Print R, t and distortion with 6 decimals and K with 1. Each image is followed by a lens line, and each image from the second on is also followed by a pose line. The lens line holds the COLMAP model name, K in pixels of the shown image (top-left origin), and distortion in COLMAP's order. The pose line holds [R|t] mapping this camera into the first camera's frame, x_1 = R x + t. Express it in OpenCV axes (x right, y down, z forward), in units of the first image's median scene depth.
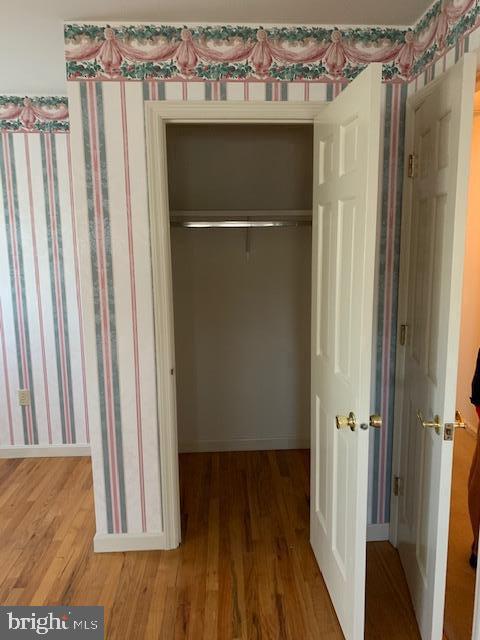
lens RADIAL K [[487.9, 0, 237.7], [0, 487.9, 318.8], [0, 0, 1]] dist [0.055334, -0.071643]
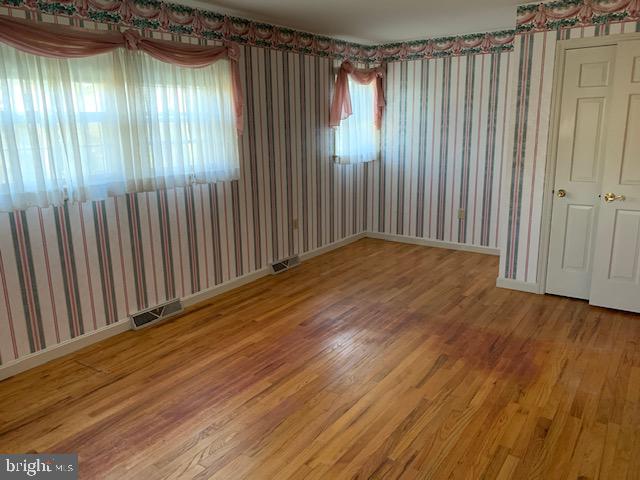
lens RADIAL K [[487.9, 0, 316.9], [0, 487.9, 235.9], [0, 0, 1]] dist [0.055334, -0.071643]
pose [[0.796445, 0.130917, -0.590370, 0.273247], [-0.091759, 0.991143, 0.096002, 0.182447], [0.597709, -0.022289, 0.801403, -1.007477]]
